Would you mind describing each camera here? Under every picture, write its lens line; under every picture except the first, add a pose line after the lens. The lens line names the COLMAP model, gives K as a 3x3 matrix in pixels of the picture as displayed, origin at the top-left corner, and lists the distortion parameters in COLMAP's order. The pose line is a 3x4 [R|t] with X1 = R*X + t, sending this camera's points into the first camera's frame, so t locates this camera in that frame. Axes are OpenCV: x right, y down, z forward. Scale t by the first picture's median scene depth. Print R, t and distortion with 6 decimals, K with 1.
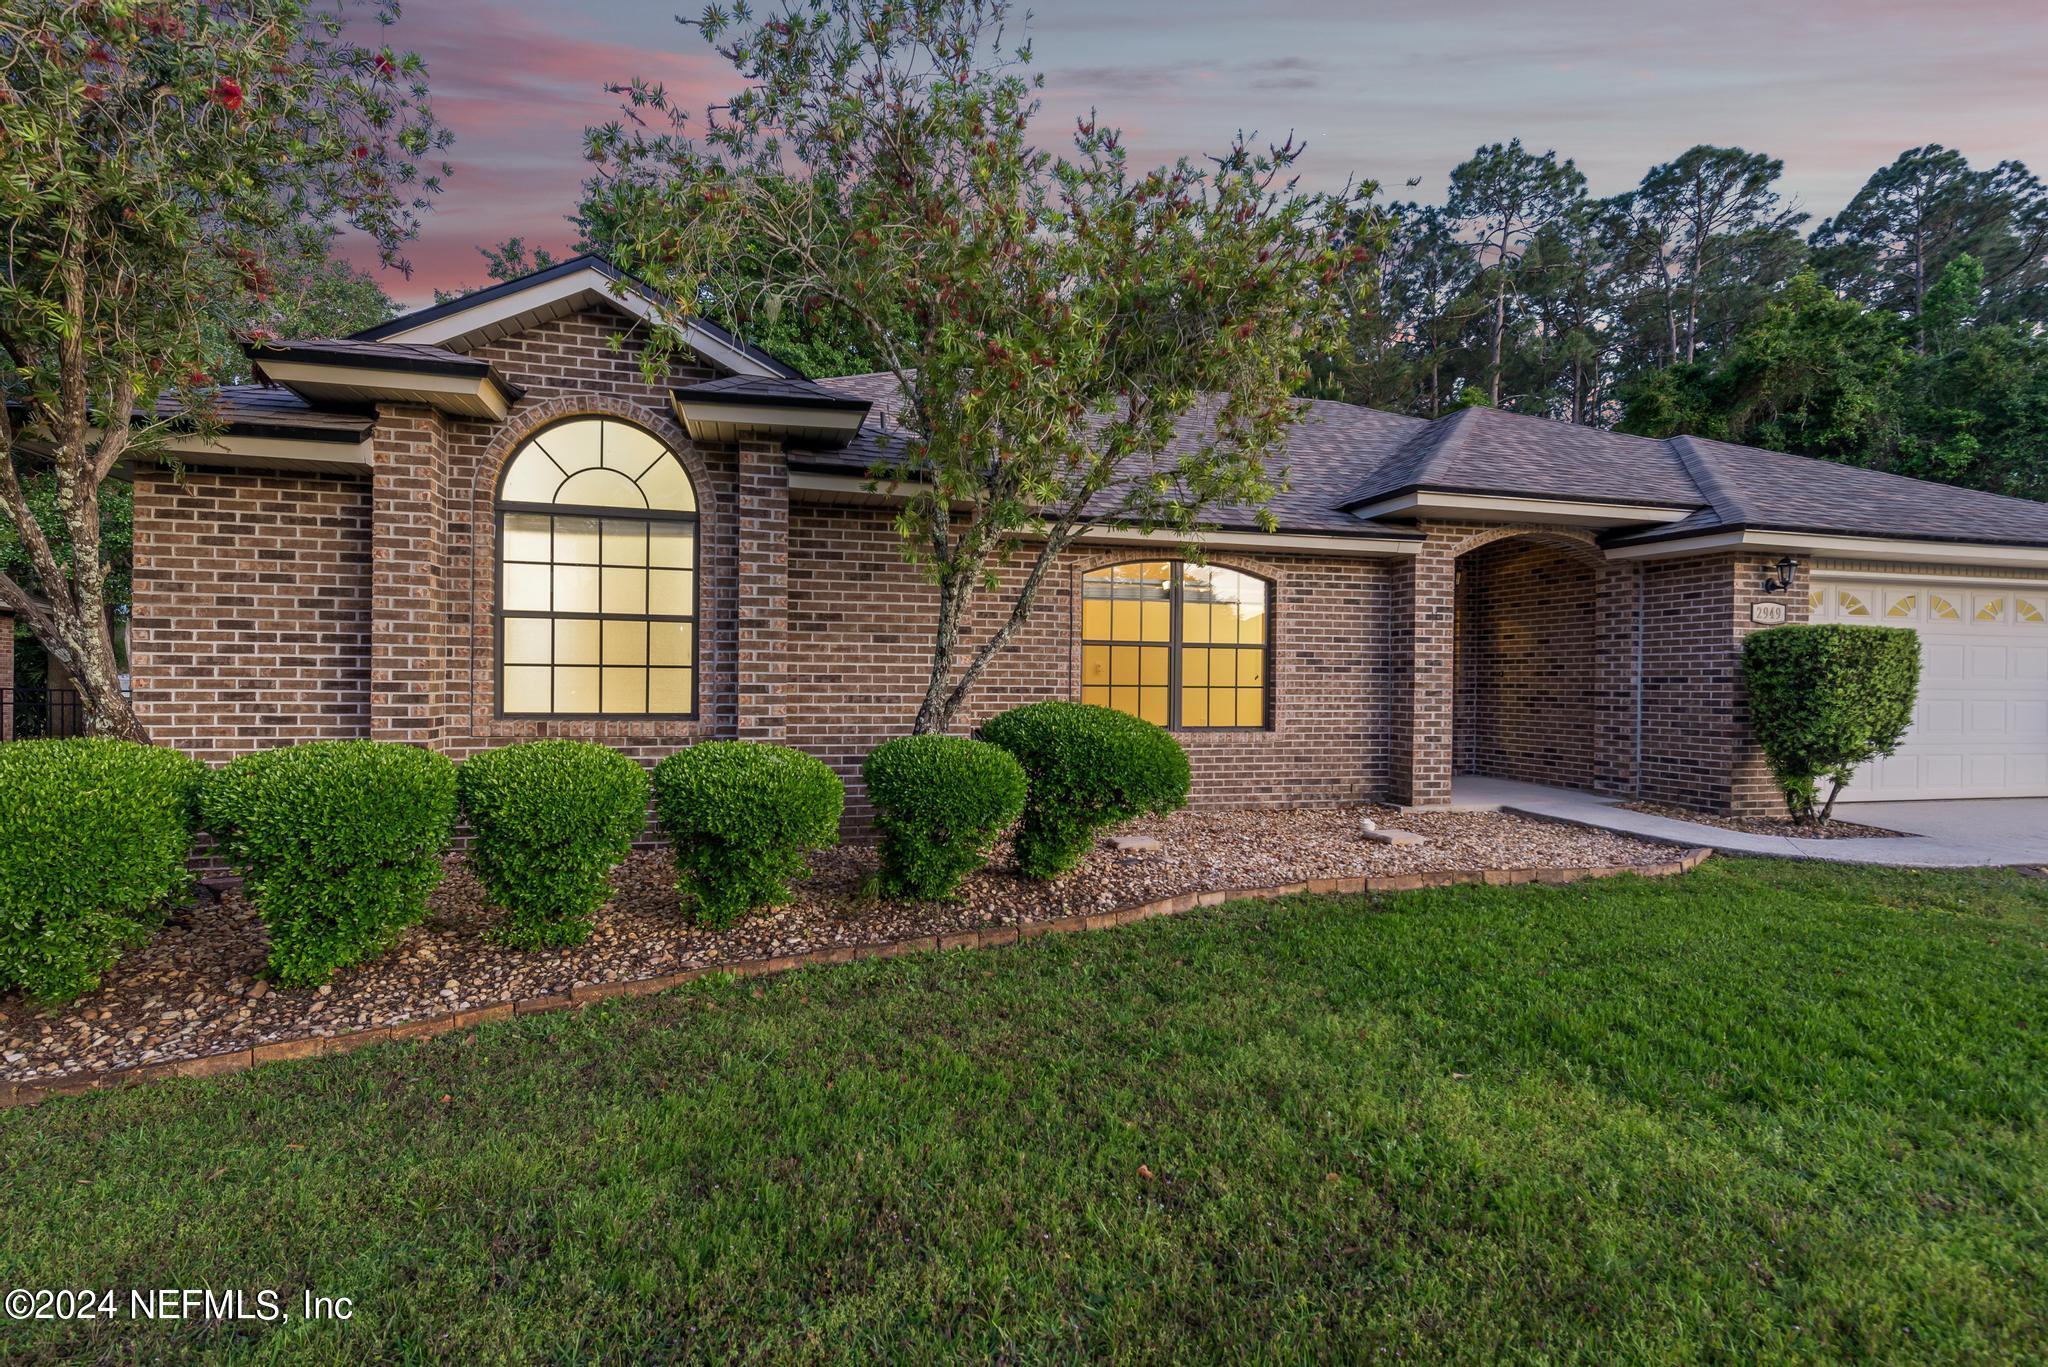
lens RADIAL K [[969.2, 0, 1005.0], [0, 969.2, 688.3], [0, 0, 1]] dist [0.019007, -0.006192]
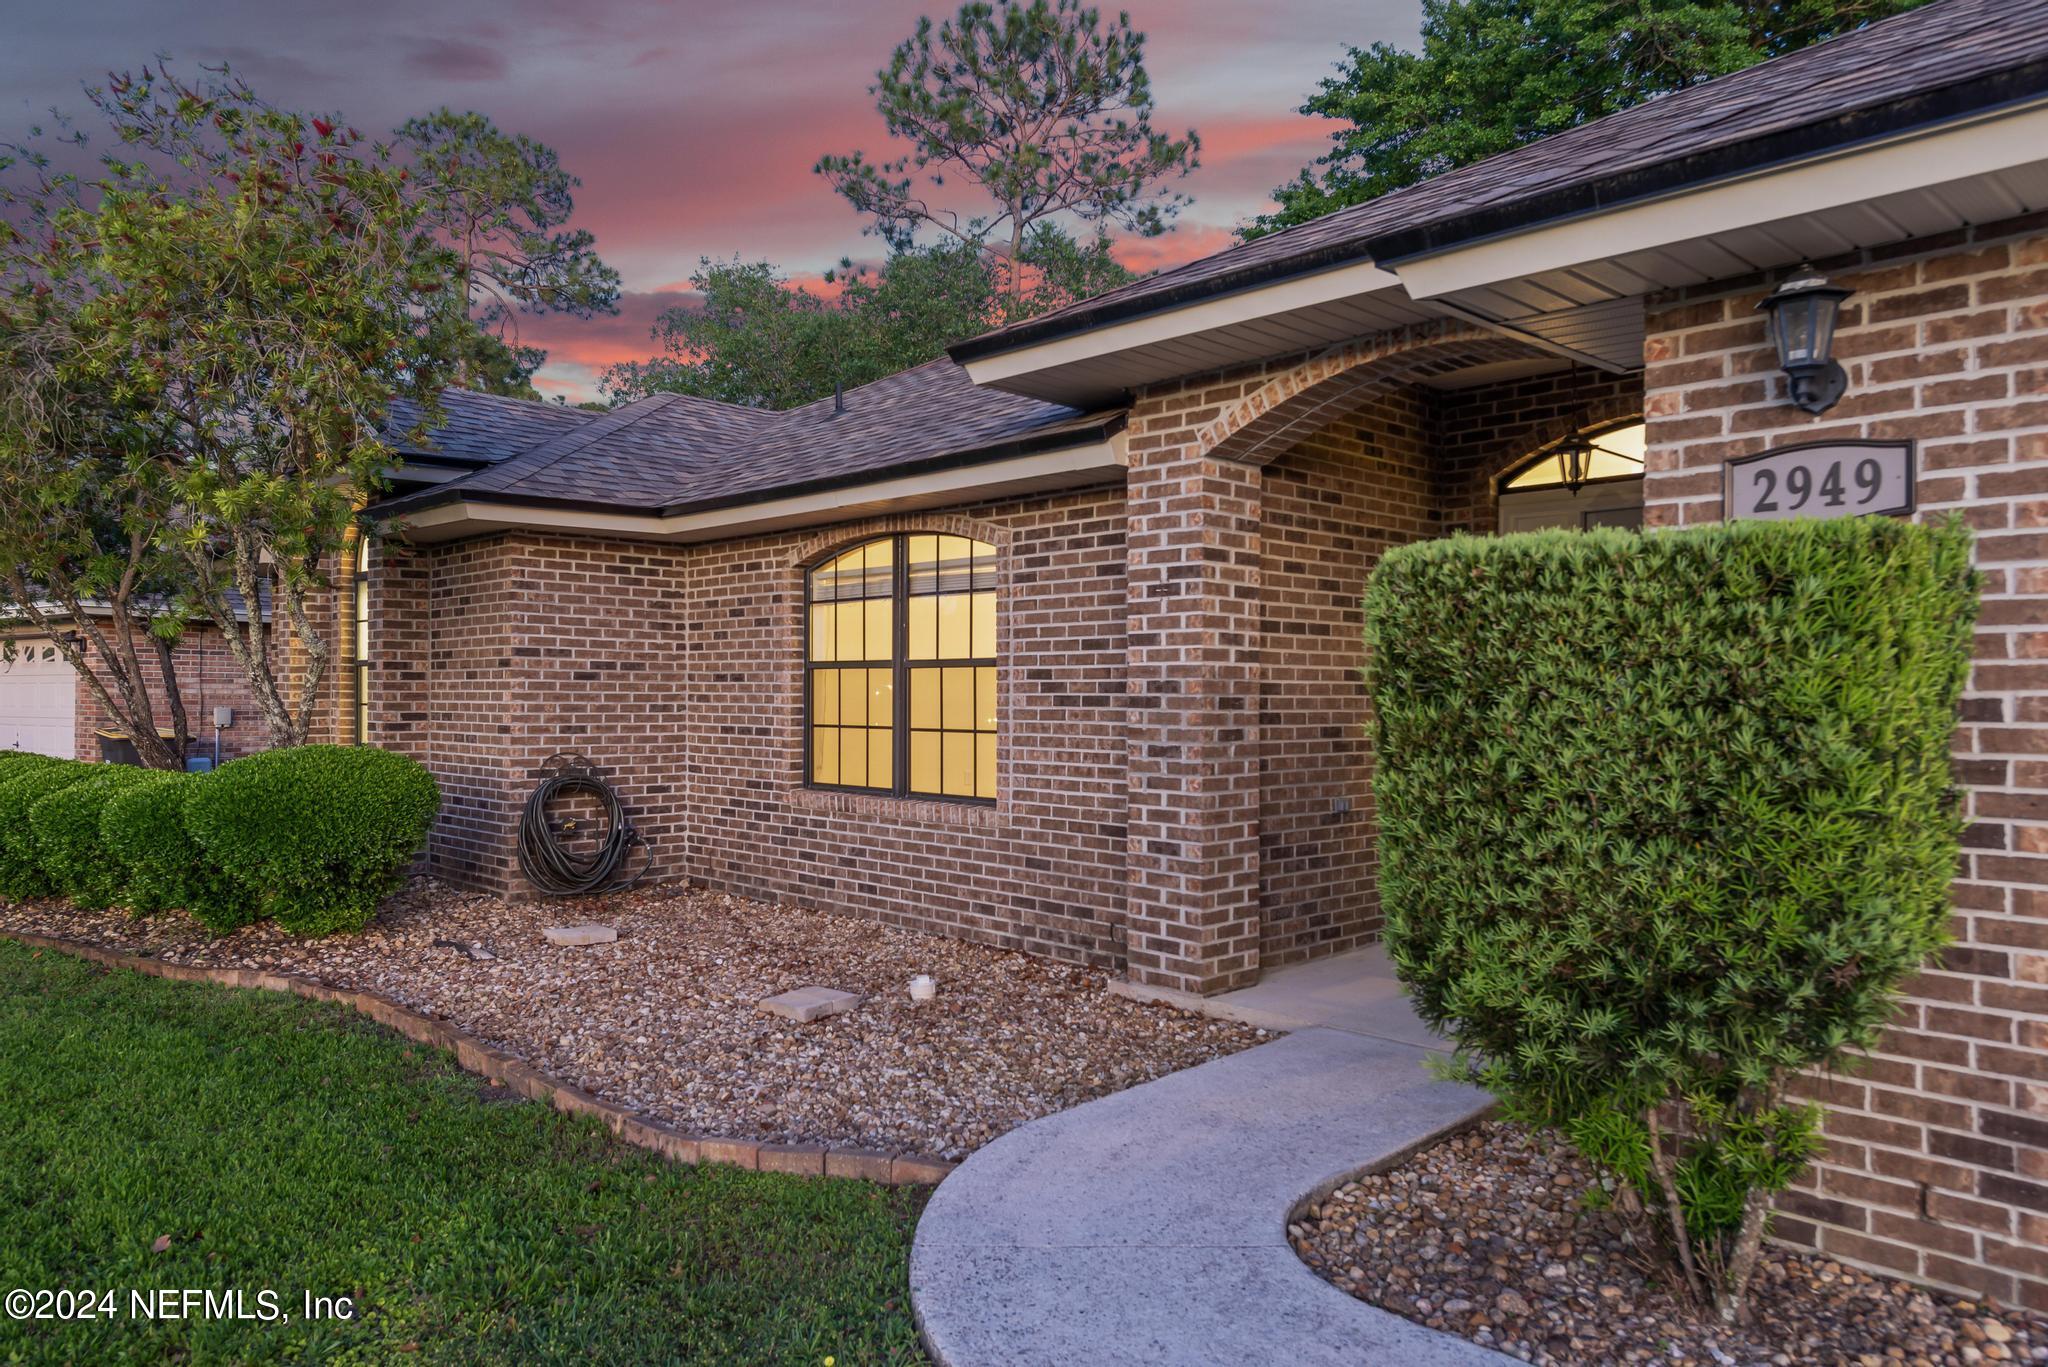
lens RADIAL K [[1352.5, 0, 1006.9], [0, 1352.5, 689.2], [0, 0, 1]] dist [0.044241, -0.035620]
pose [[0.484492, -0.010508, -0.874732, 0.983203], [-0.004276, 0.999887, -0.014380, -0.015277], [0.874785, 0.010708, 0.484393, 0.617062]]
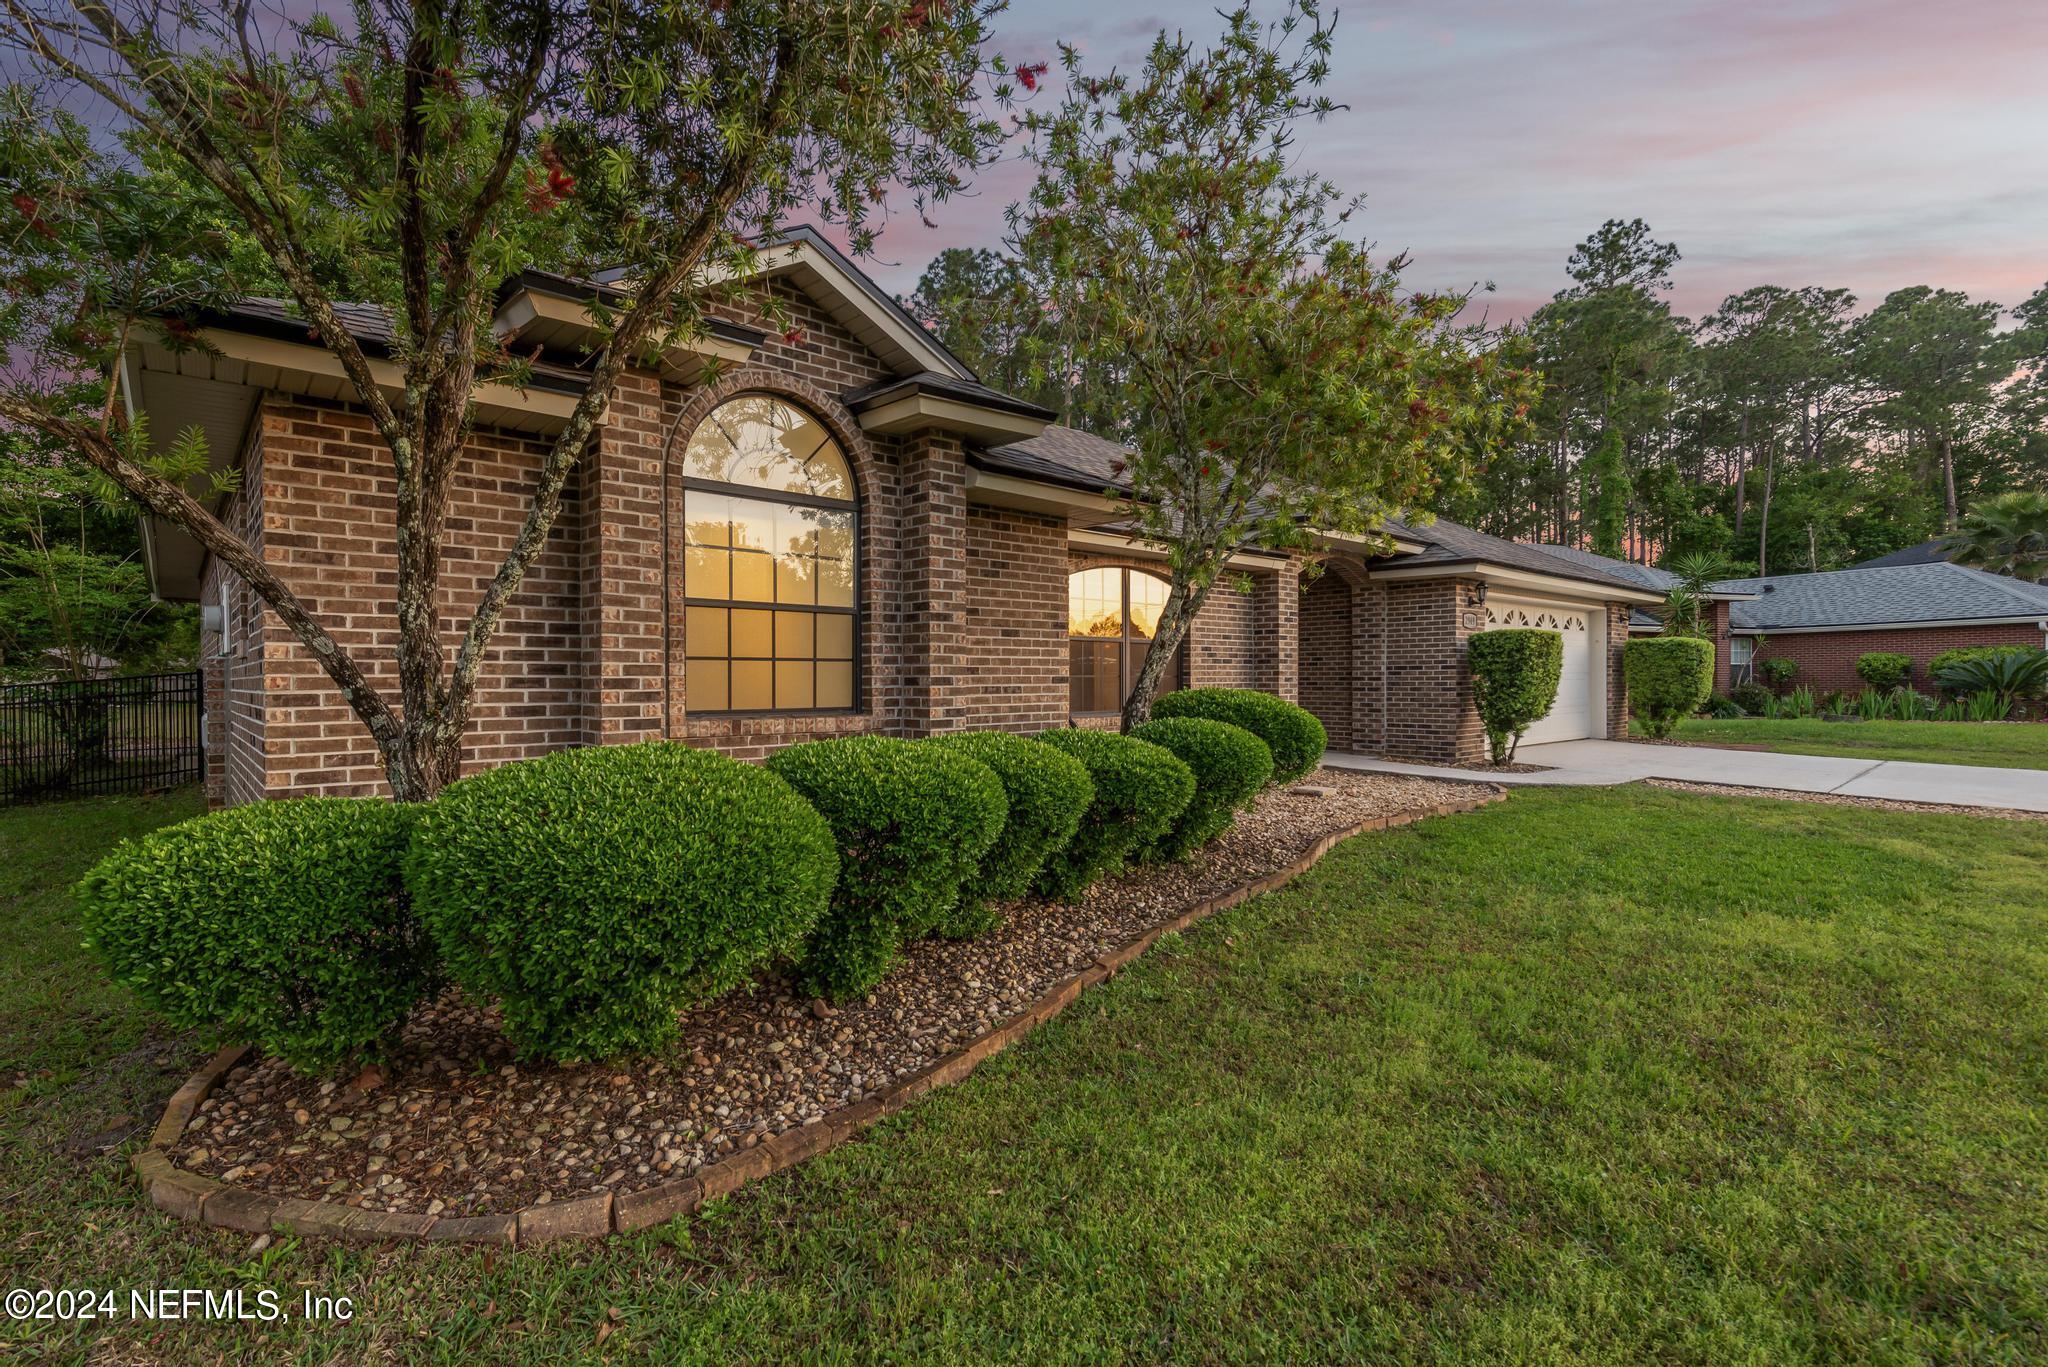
lens RADIAL K [[945.7, 0, 1005.8], [0, 945.7, 688.8], [0, 0, 1]] dist [0.020449, -0.007453]
pose [[0.893438, -0.017774, 0.448834, -0.451250], [0.015475, 0.999842, 0.008791, 0.000825], [-0.448920, -0.000909, 0.893572, 0.055976]]
